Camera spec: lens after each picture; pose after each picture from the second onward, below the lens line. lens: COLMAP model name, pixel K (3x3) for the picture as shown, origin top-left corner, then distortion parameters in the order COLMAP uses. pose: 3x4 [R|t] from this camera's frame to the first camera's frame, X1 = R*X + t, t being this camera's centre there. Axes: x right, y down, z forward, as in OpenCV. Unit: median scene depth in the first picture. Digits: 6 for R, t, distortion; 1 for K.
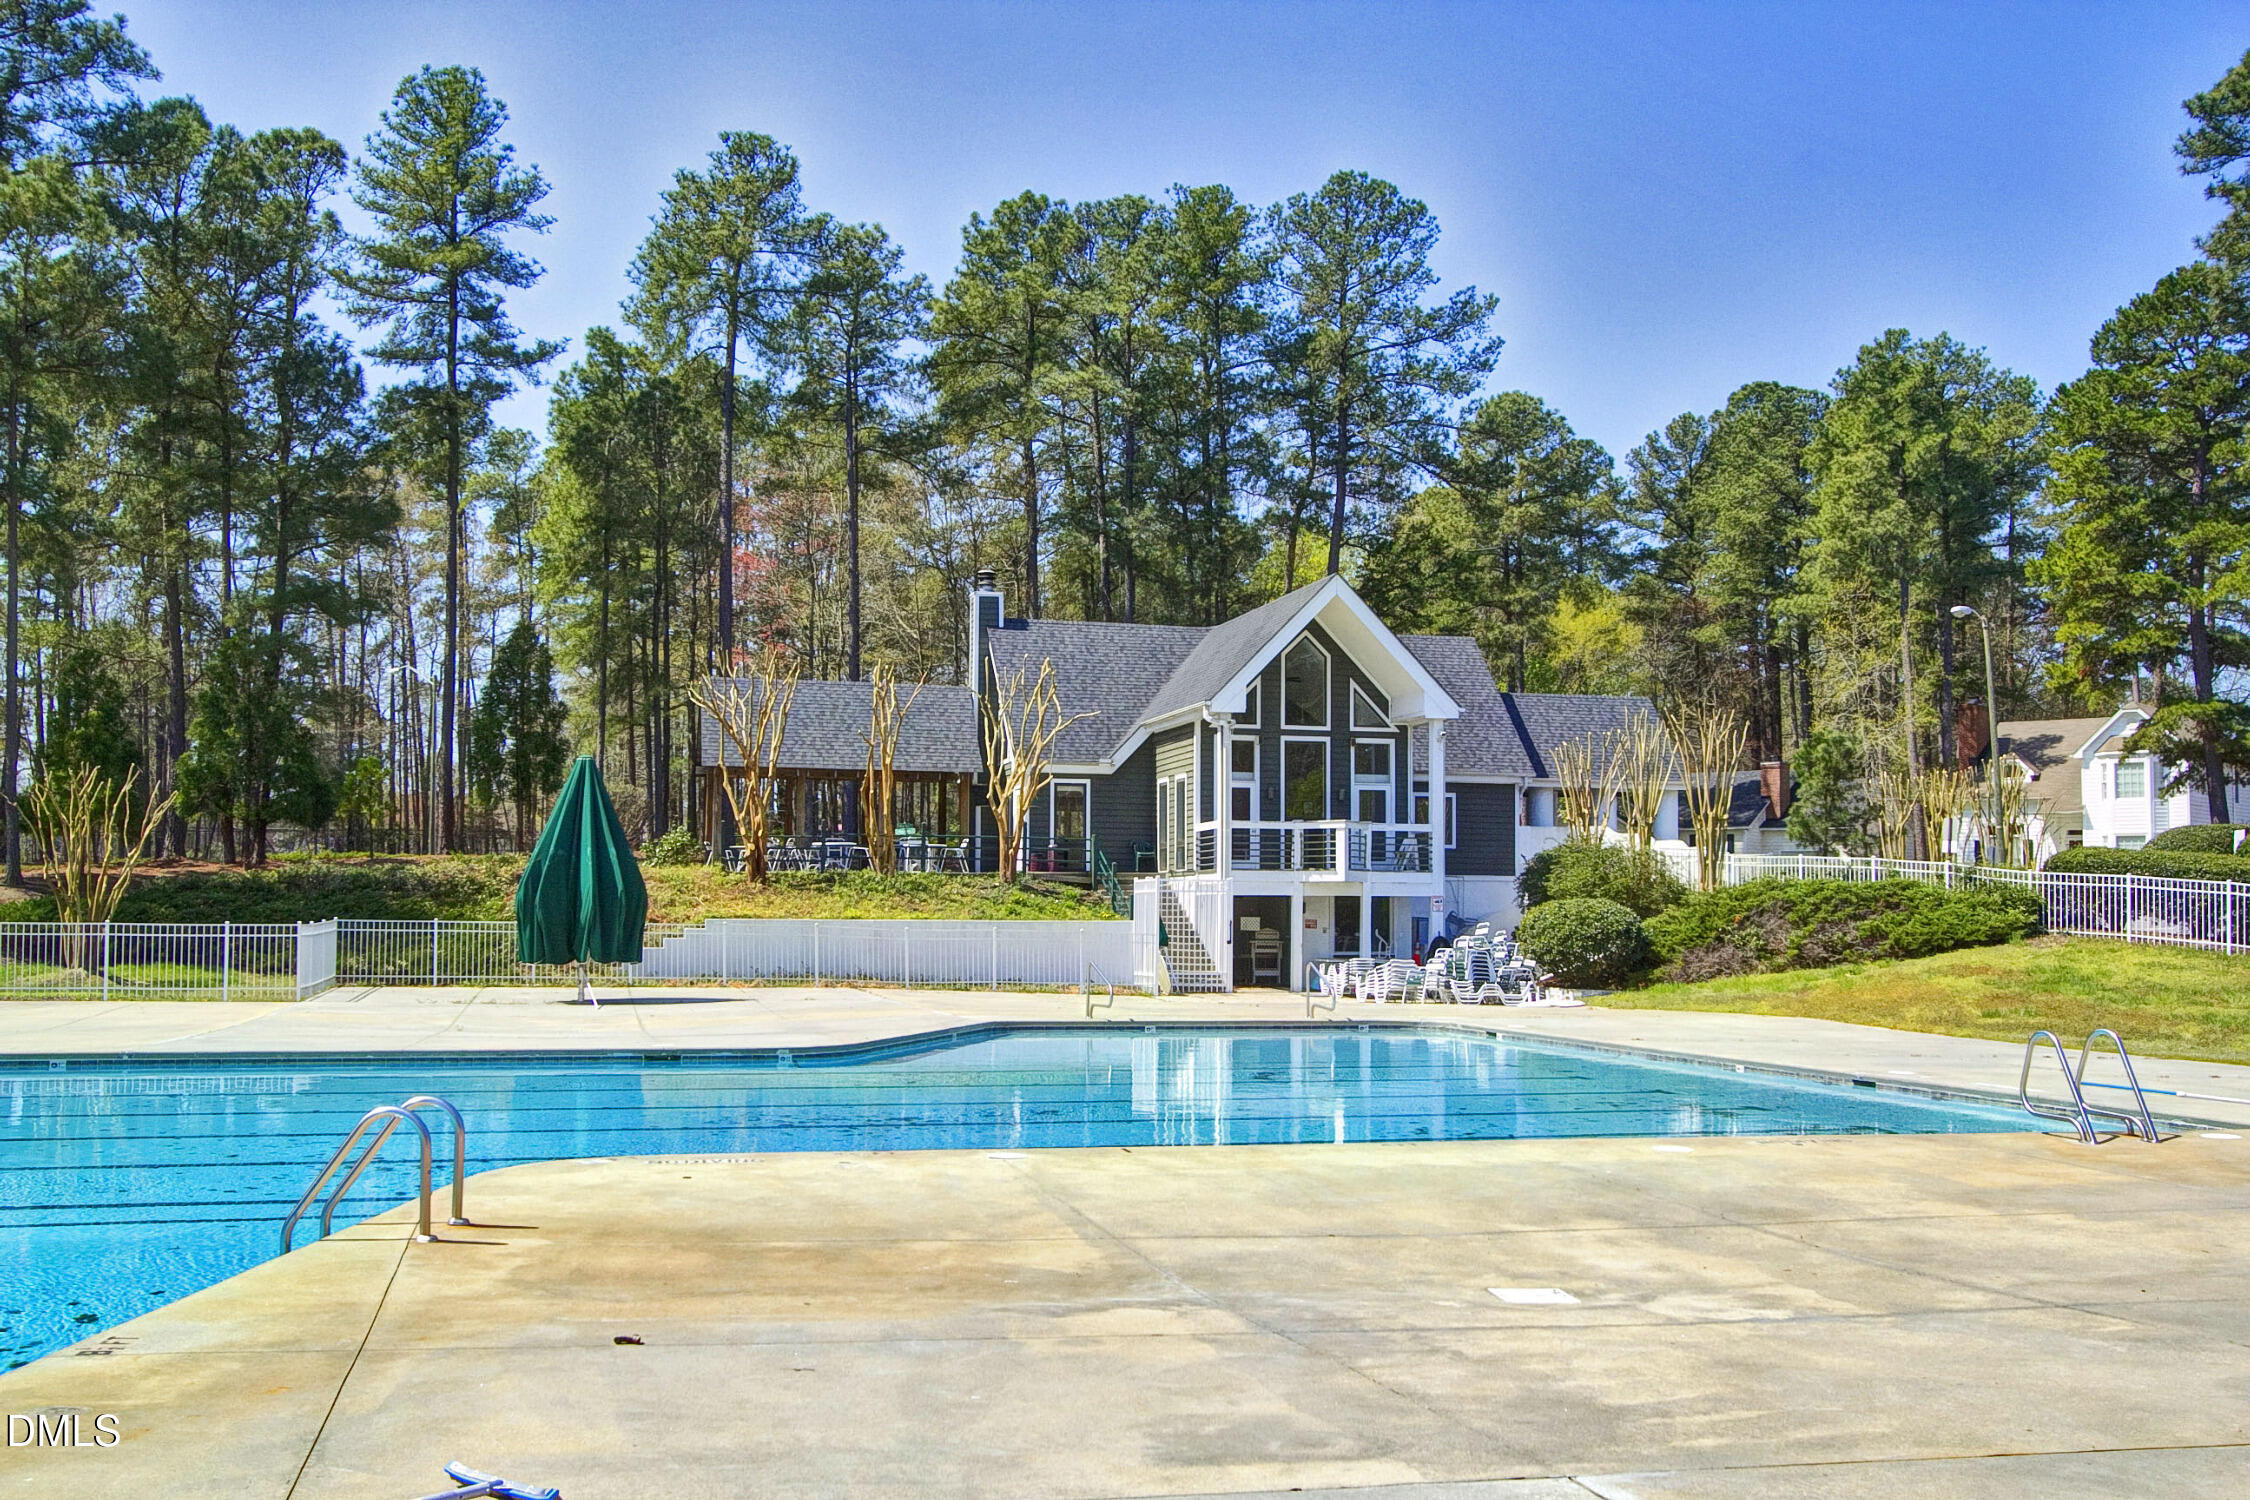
lens RADIAL K [[2275.8, 0, 1125.0], [0, 2275.8, 750.0], [0, 0, 1]] dist [0.002597, 0.020608]
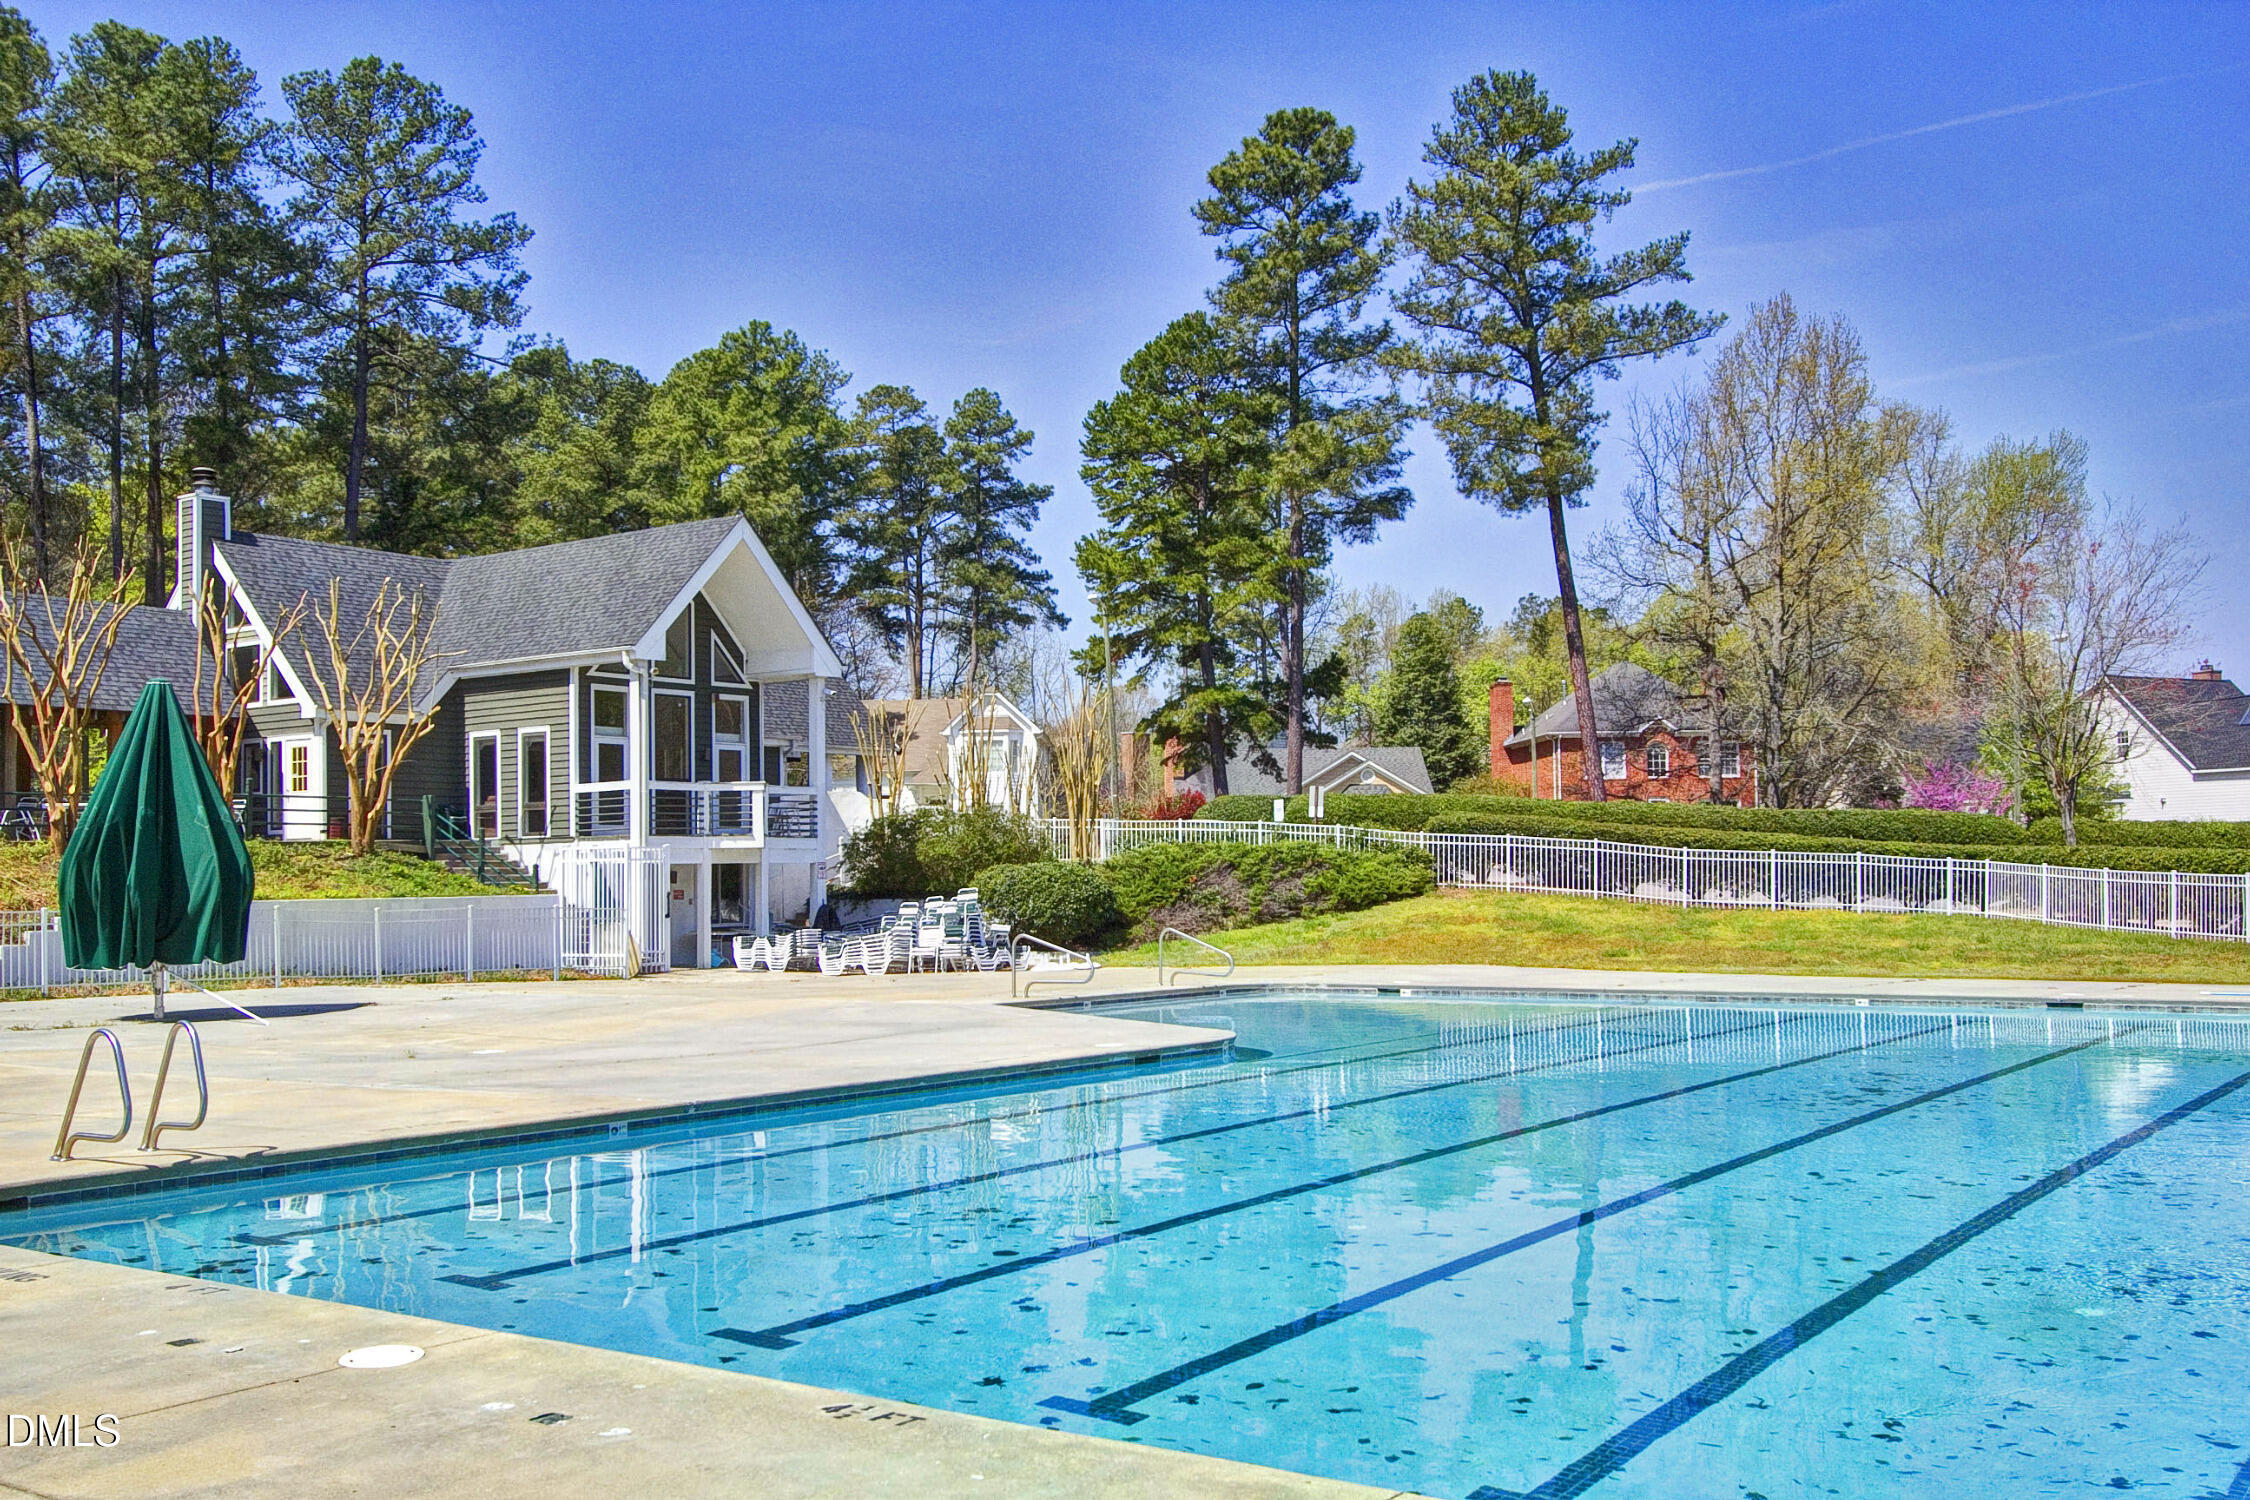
lens RADIAL K [[2219.1, 0, 1125.0], [0, 2219.1, 750.0], [0, 0, 1]] dist [0.014601, 0.014986]
pose [[0.751764, 0.021305, 0.659087, -0.369604], [-0.029423, 0.999566, 0.001249, 0.011629], [-0.658775, -0.020332, 0.752065, 0.208063]]
